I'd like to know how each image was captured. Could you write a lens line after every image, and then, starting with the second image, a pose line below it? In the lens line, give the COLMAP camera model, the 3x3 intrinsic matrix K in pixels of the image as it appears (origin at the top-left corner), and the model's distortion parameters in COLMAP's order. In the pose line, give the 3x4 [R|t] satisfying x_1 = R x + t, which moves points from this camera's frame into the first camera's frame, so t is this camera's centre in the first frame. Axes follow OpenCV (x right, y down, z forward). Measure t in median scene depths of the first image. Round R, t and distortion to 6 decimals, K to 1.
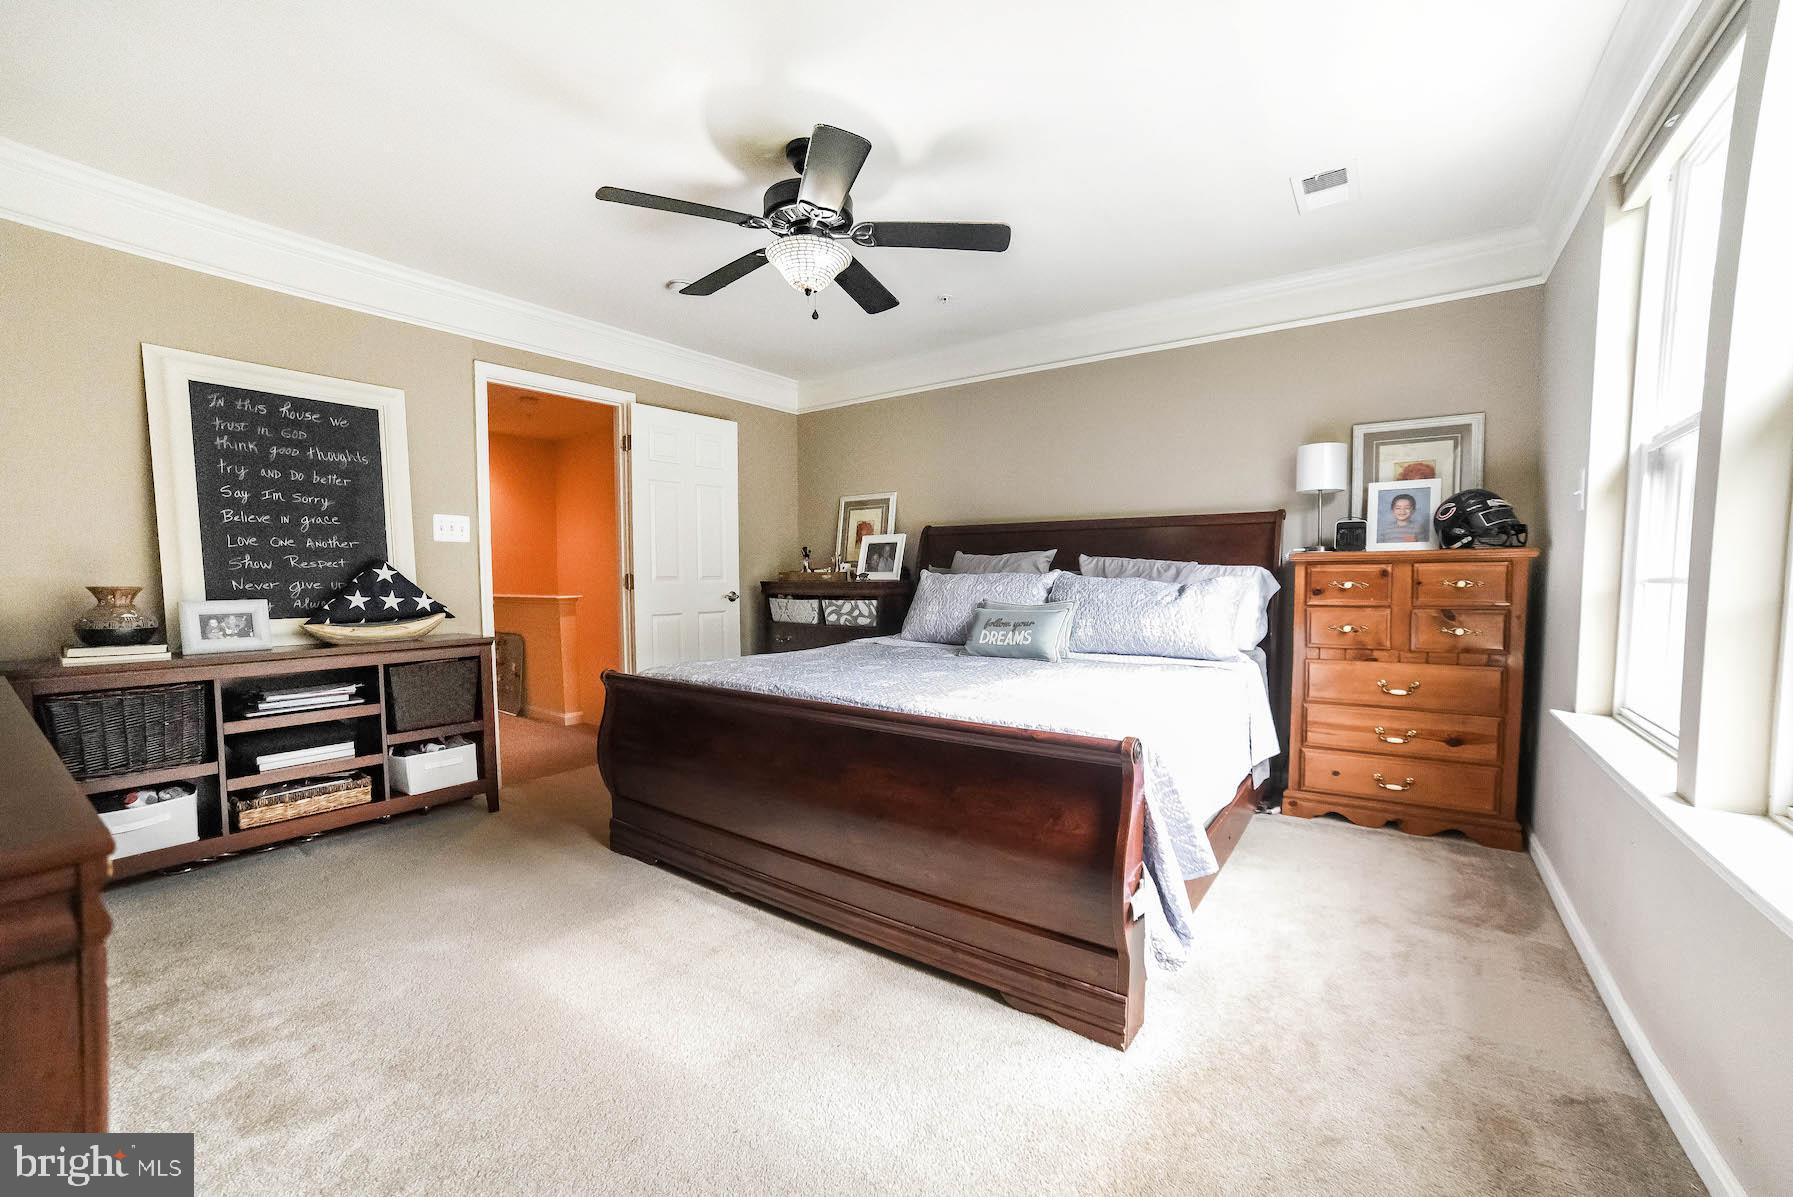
lens RADIAL K [[714.4, 0, 902.1], [0, 714.4, 613.8], [0, 0, 1]] dist [-0.086301, 0.040923]
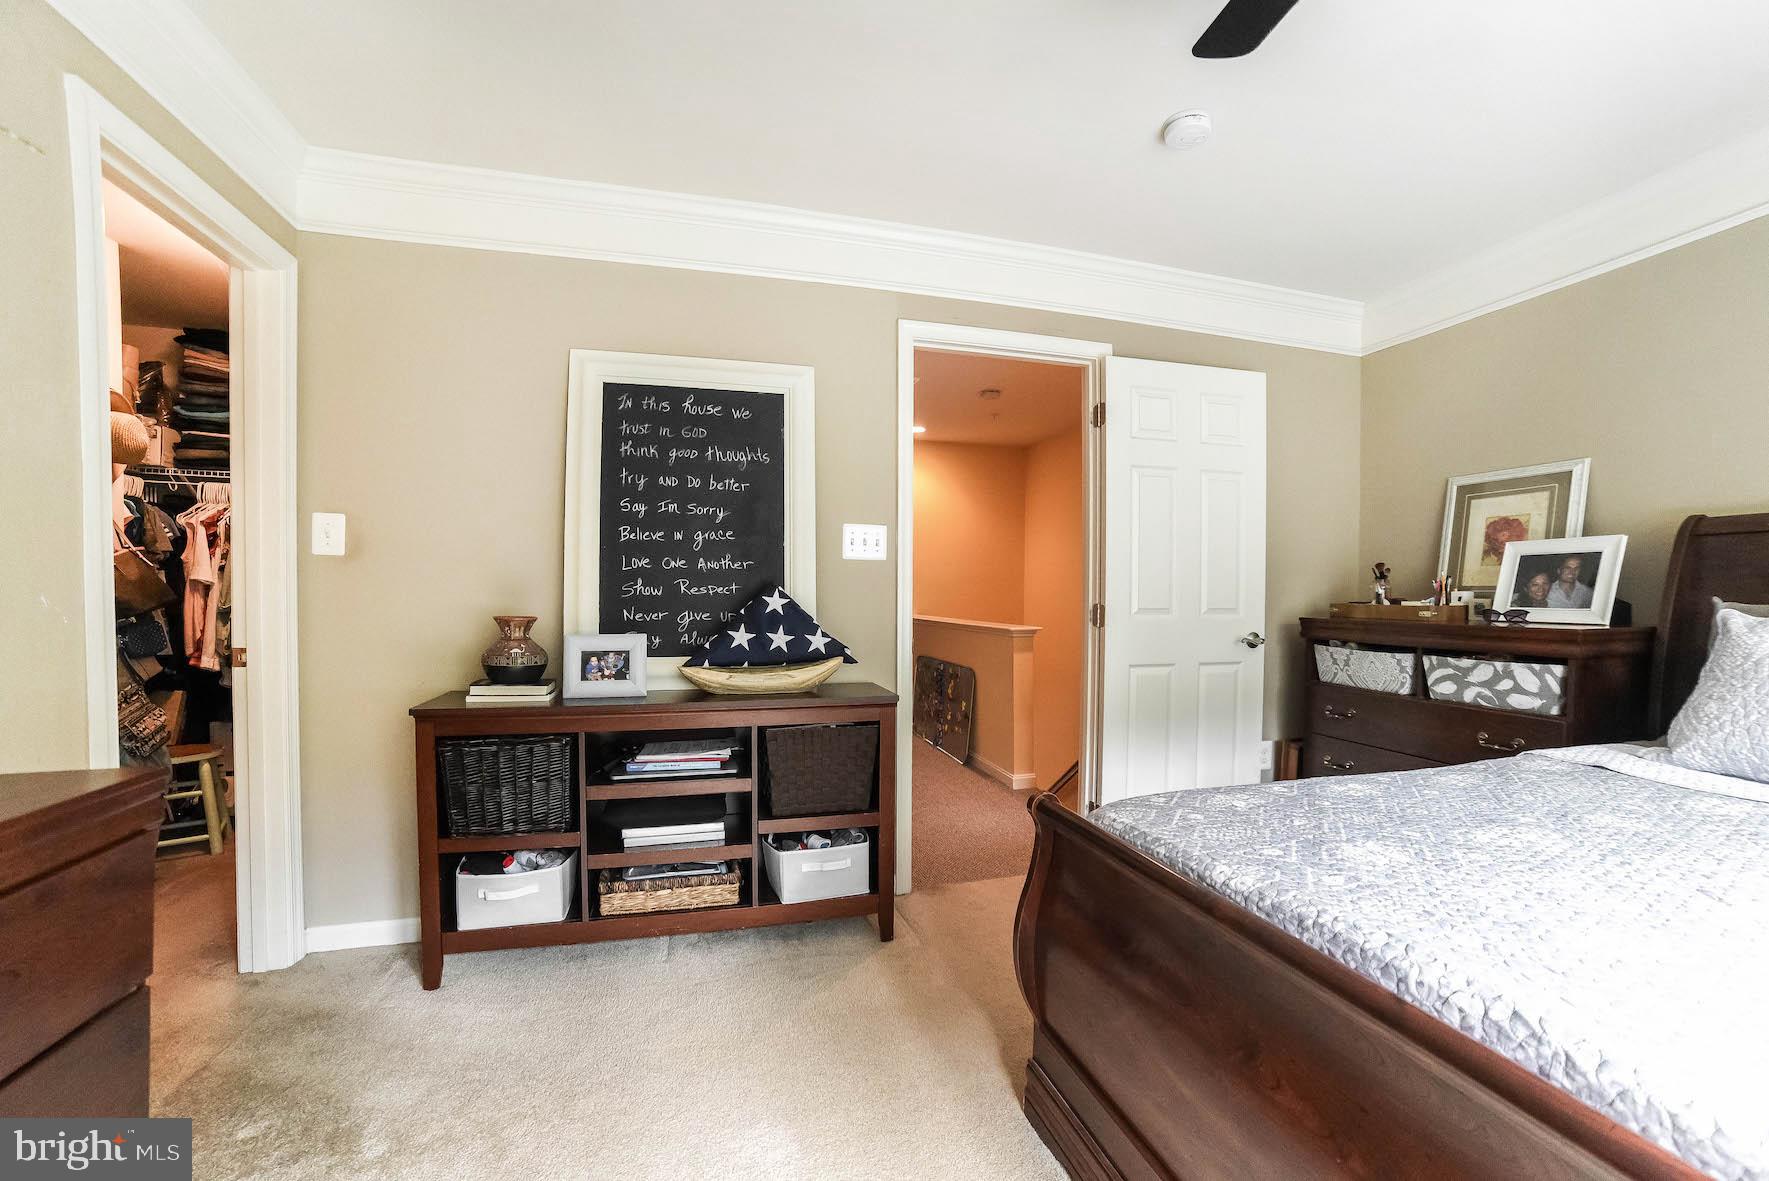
lens RADIAL K [[704.8, 0, 890.0], [0, 704.8, 605.6], [0, 0, 1]] dist [-0.086301, 0.040923]
pose [[0.781657, 0.022925, -0.623287, -0.170612], [-0.044370, 0.998836, -0.018906, -0.047209], [0.622128, 0.042433, 0.781765, 0.482637]]
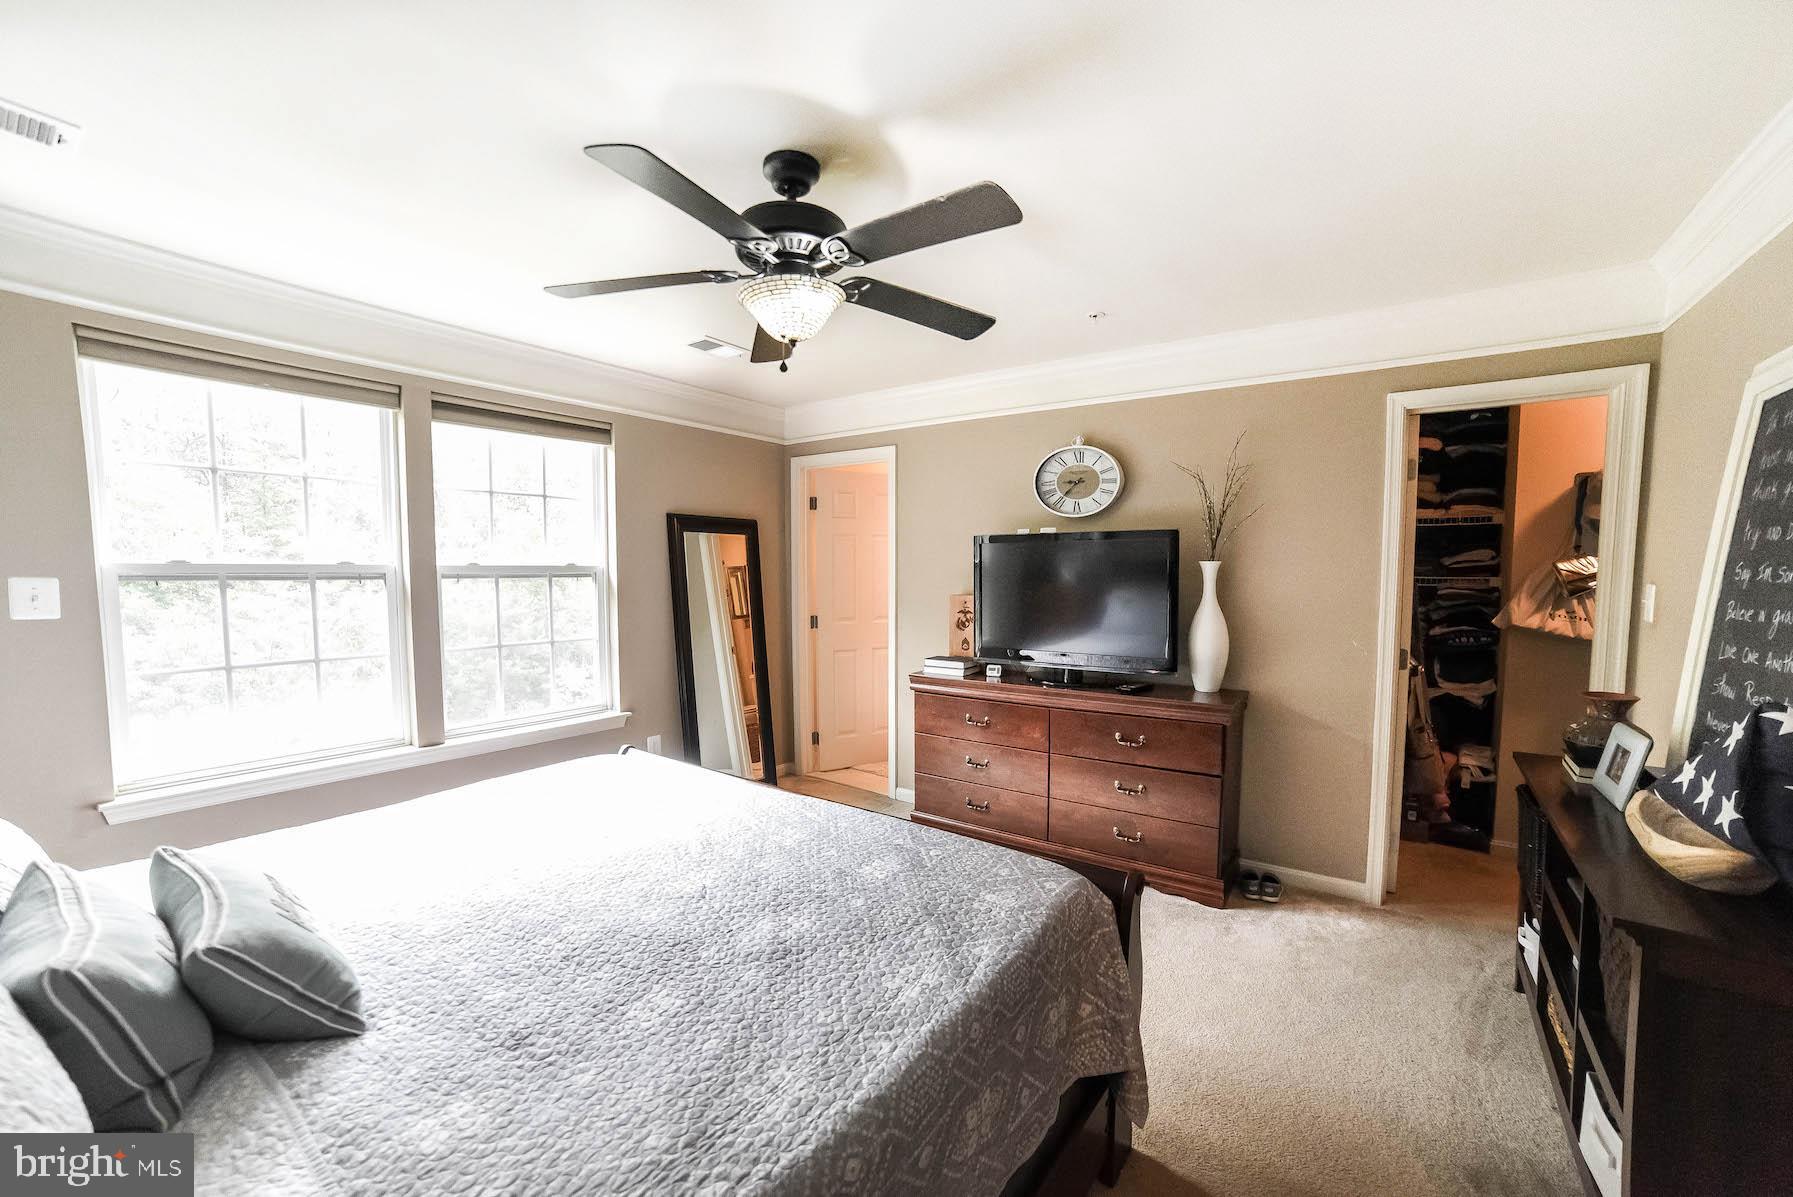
lens RADIAL K [[732.4, 0, 895.3], [0, 732.4, 614.1], [0, 0, 1]] dist [-0.093475, 0.044936]
pose [[-0.999964, 0.002557, -0.008047, -0.193725], [0.001557, 0.992534, 0.121959, -0.200550], [0.008299, 0.121942, -0.992502, 1.488102]]
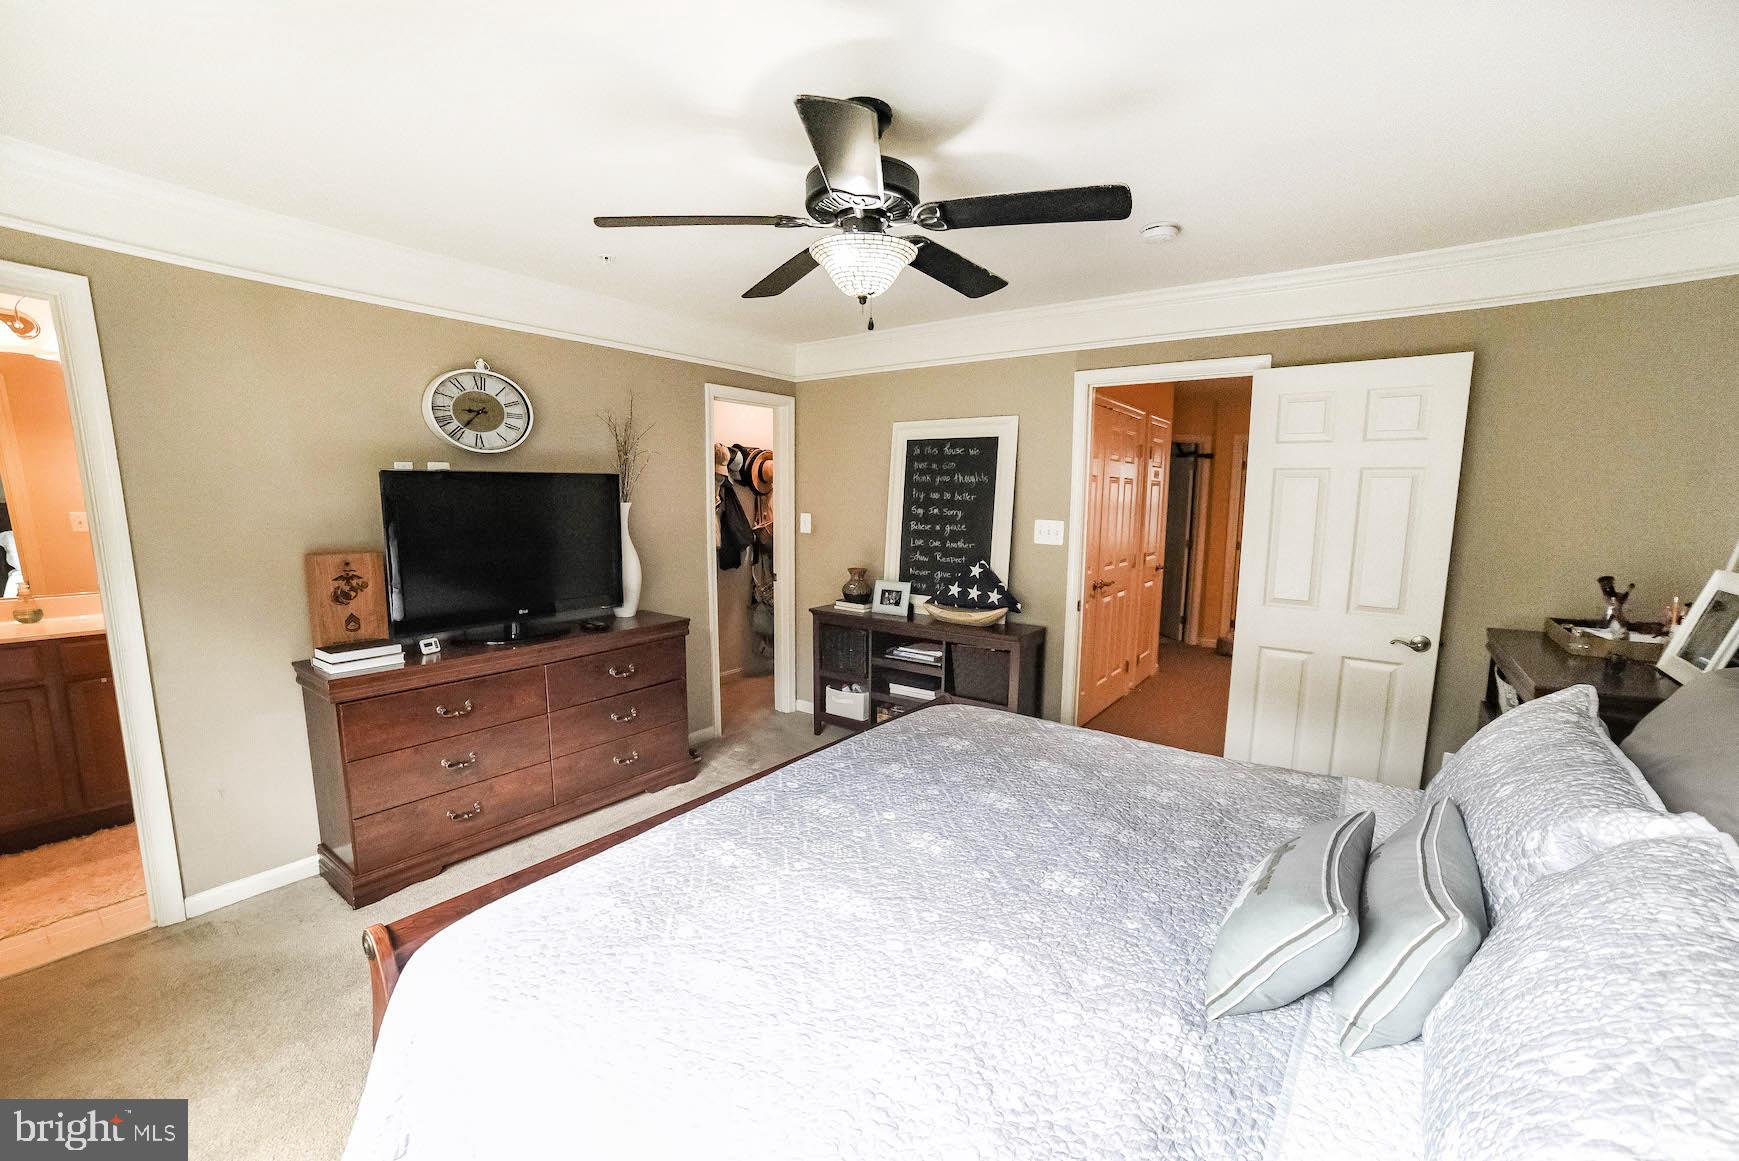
lens RADIAL K [[692.9, 0, 874.9], [0, 692.9, 595.3], [0, 0, 1]] dist [-0.086301, 0.040923]
pose [[0.004103, 0.142558, -0.989778, 0.518854], [-0.067970, 0.987537, 0.141953, -0.185342], [0.997679, 0.066693, 0.013741, 0.821856]]
